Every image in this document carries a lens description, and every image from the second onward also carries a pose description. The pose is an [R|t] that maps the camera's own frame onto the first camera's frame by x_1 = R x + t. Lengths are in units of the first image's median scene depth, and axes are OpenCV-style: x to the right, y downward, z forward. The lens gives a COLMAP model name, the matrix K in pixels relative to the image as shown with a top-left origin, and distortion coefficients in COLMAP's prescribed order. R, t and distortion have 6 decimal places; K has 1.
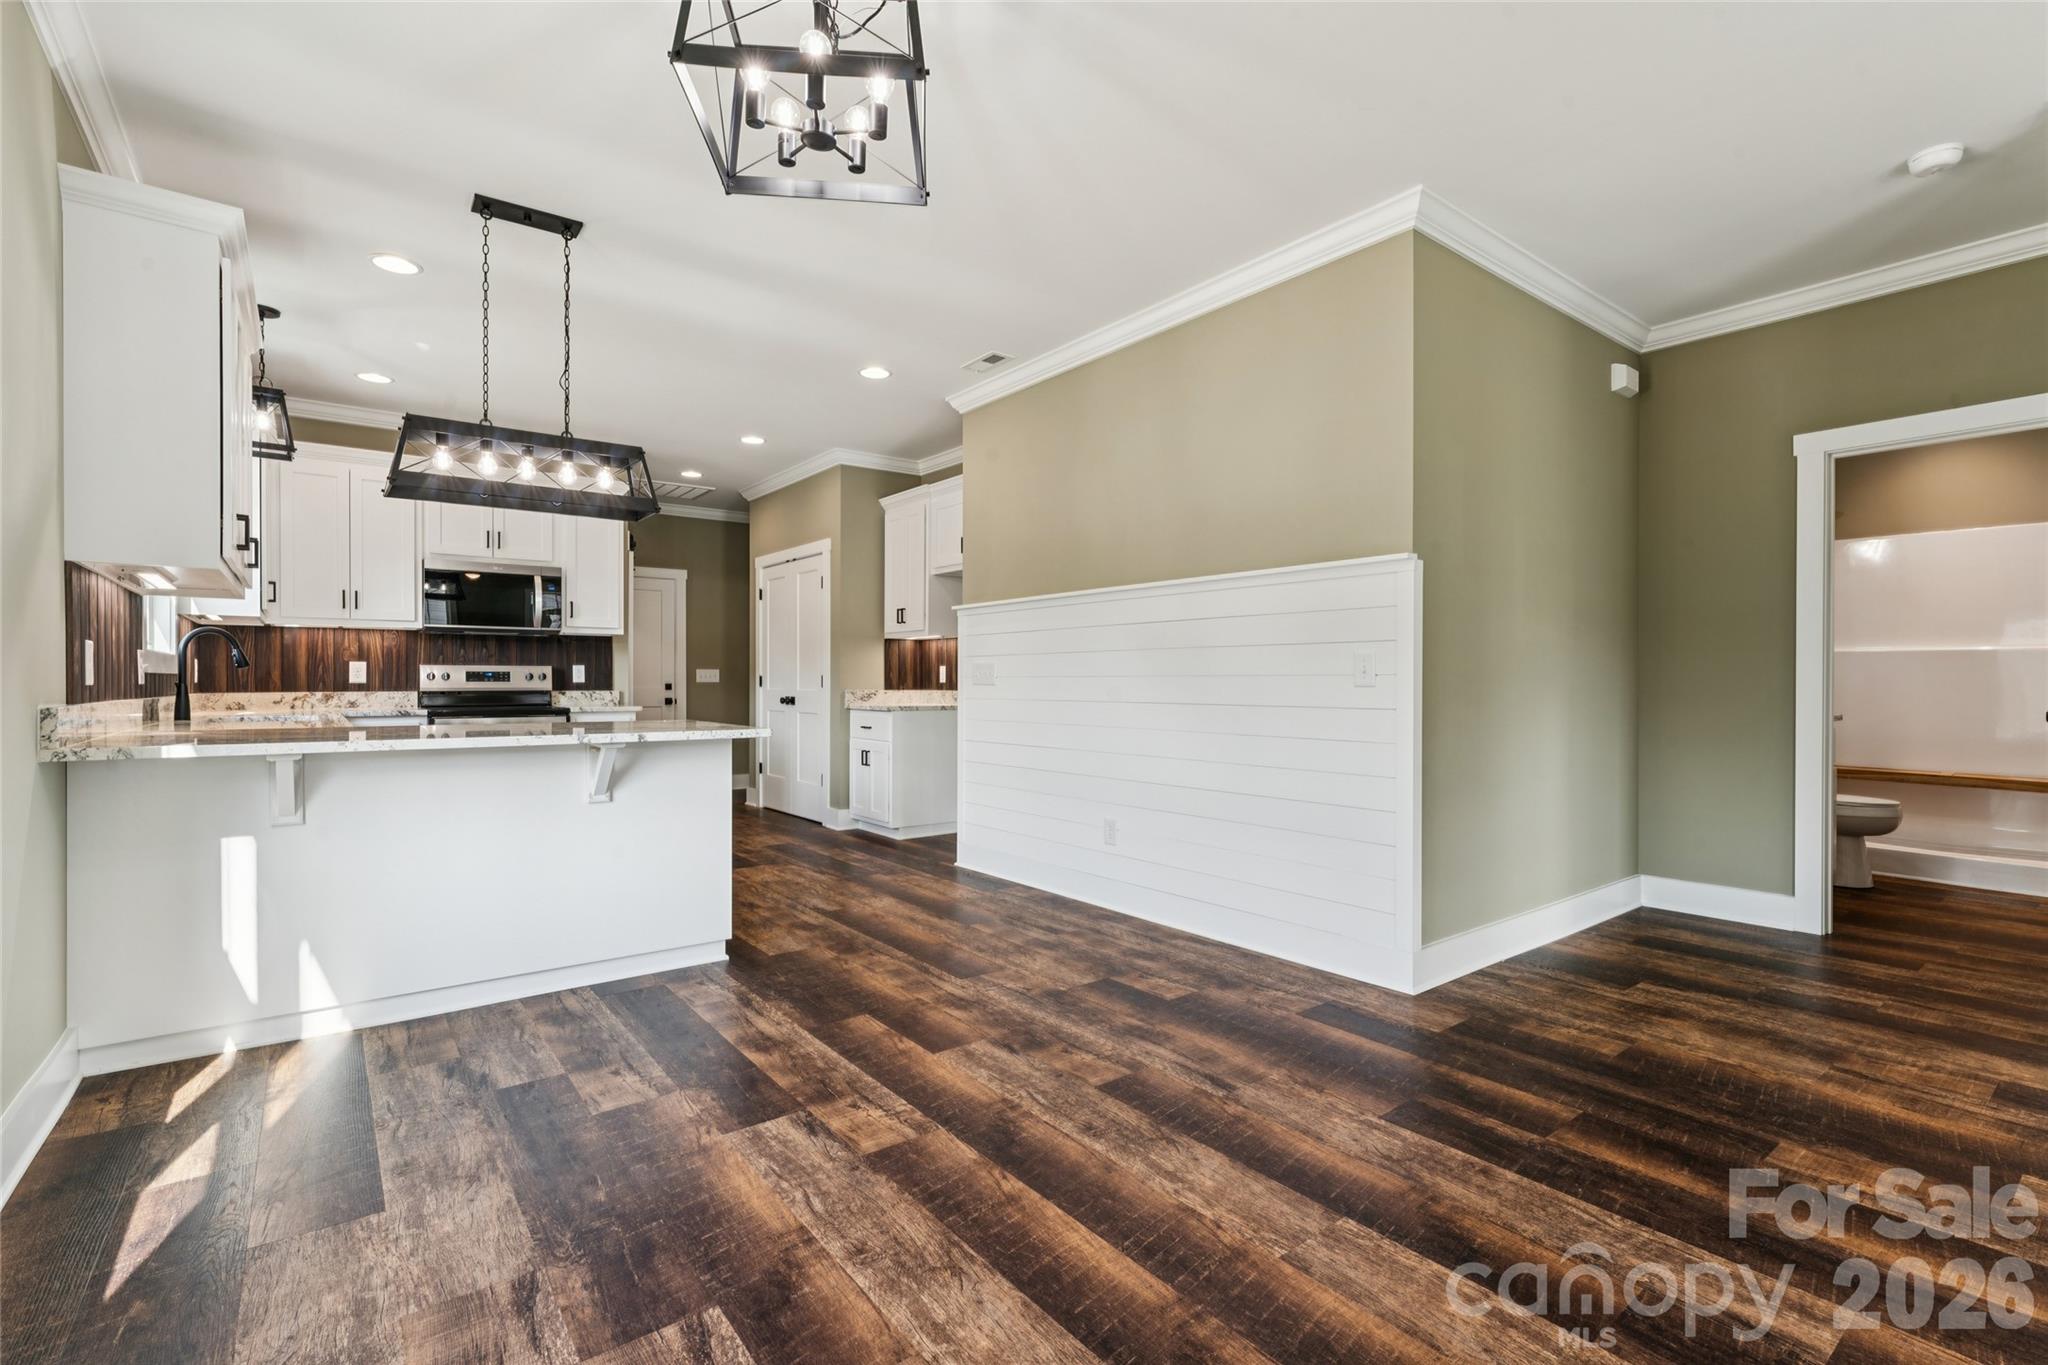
lens RADIAL K [[923.1, 0, 1023.2], [0, 923.1, 682.5], [0, 0, 1]] dist [-0.002111, 0.001831]
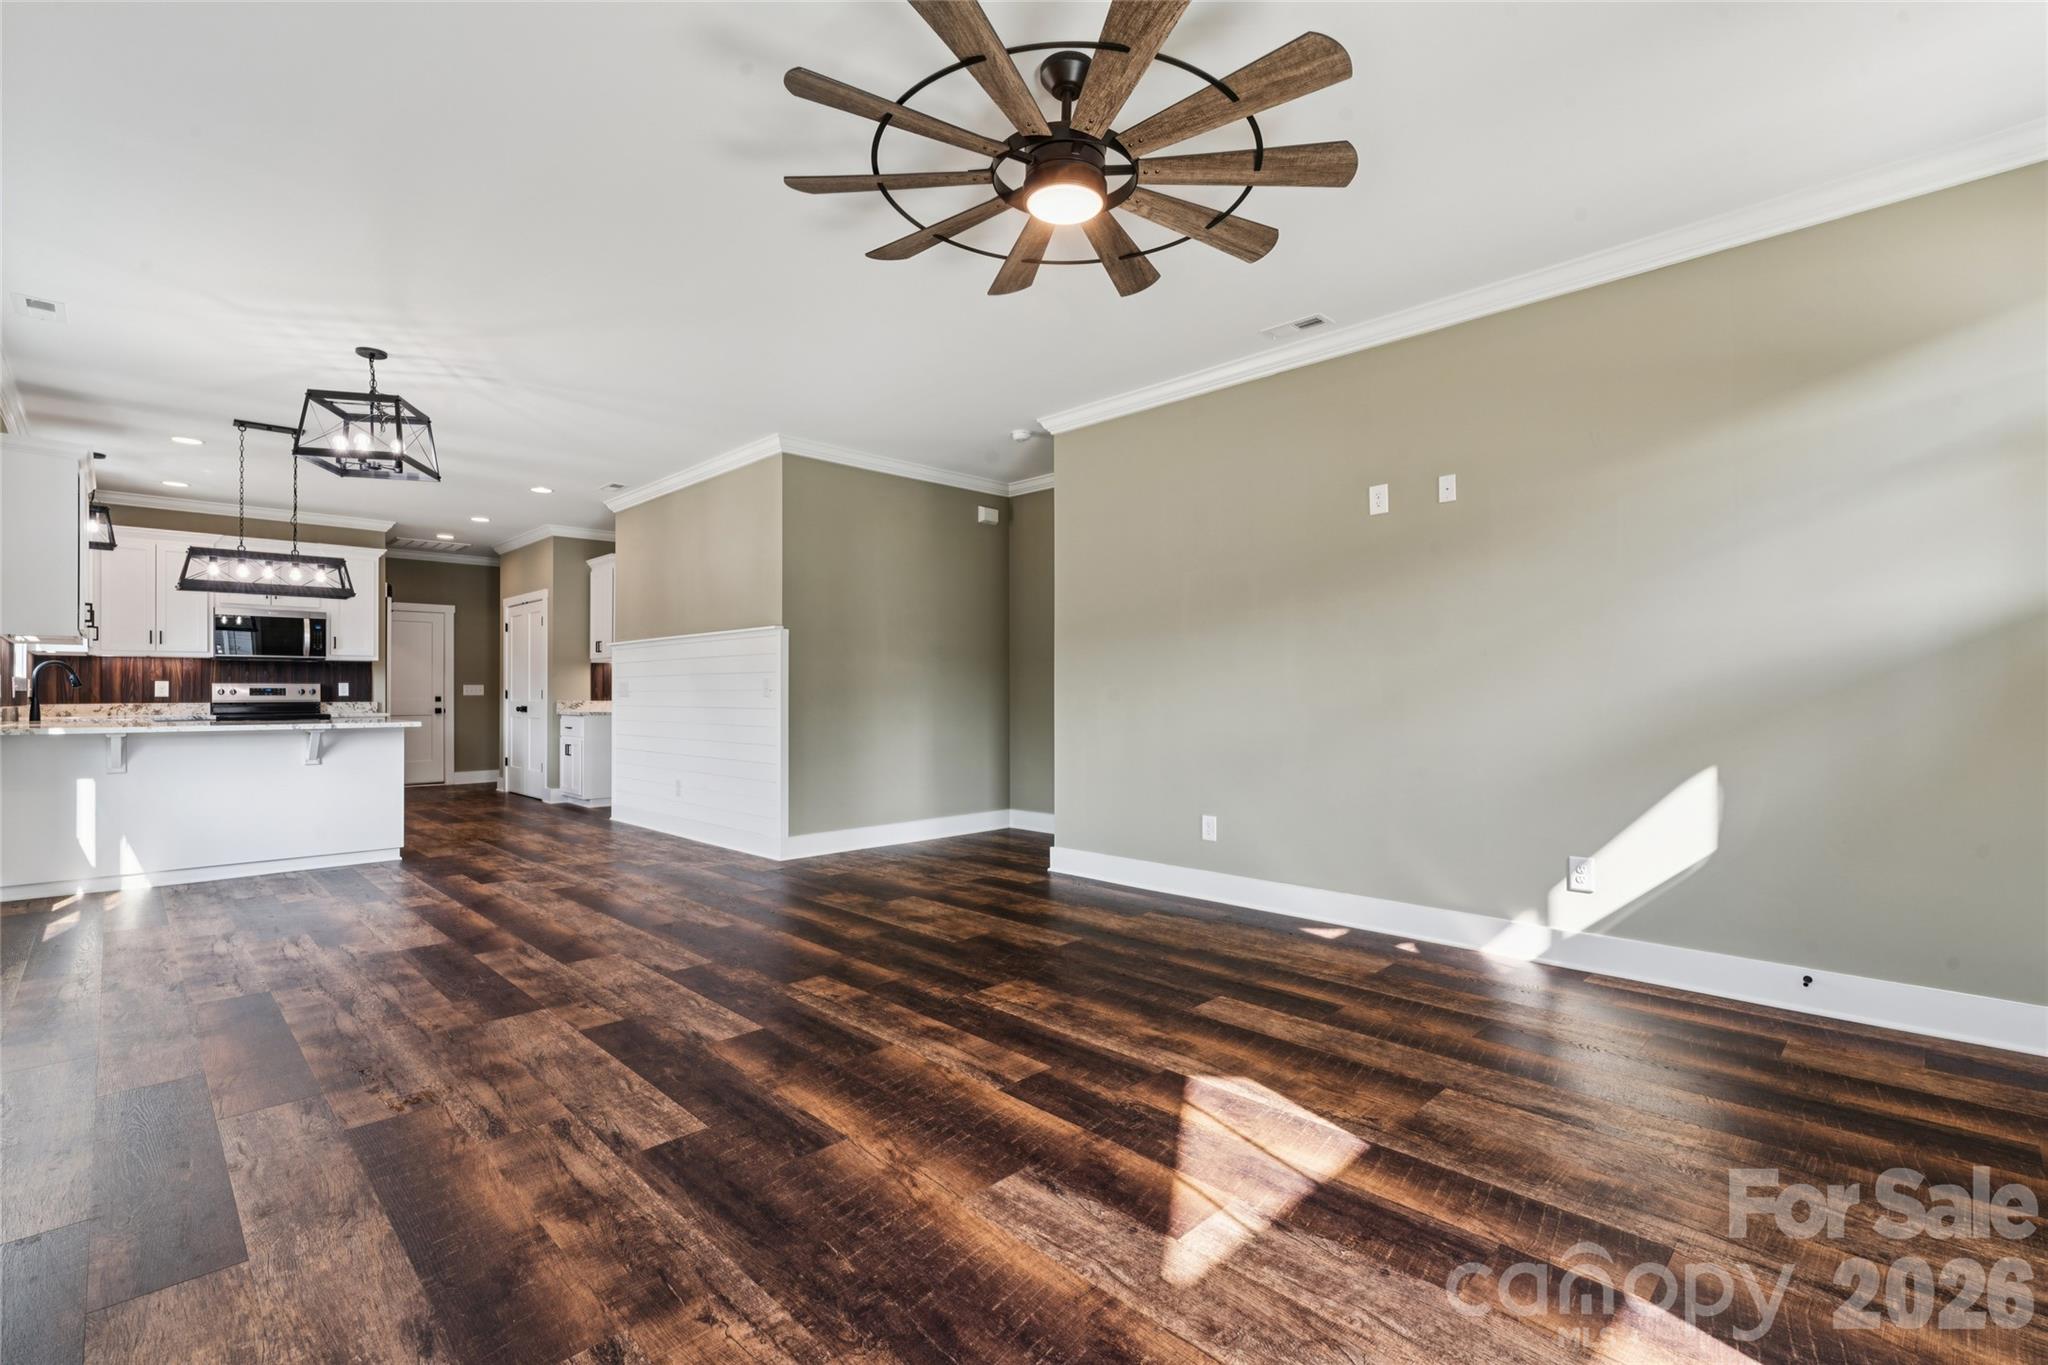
lens RADIAL K [[923.1, 0, 1015.7], [0, 923.1, 679.9], [0, 0, 1]] dist [-0.002111, 0.001831]
pose [[0.992948, -0.001225, 0.118546, 0.627094], [0.003090, 0.999874, -0.015554, 0.001453], [-0.118512, 0.015810, 0.992827, -0.853108]]
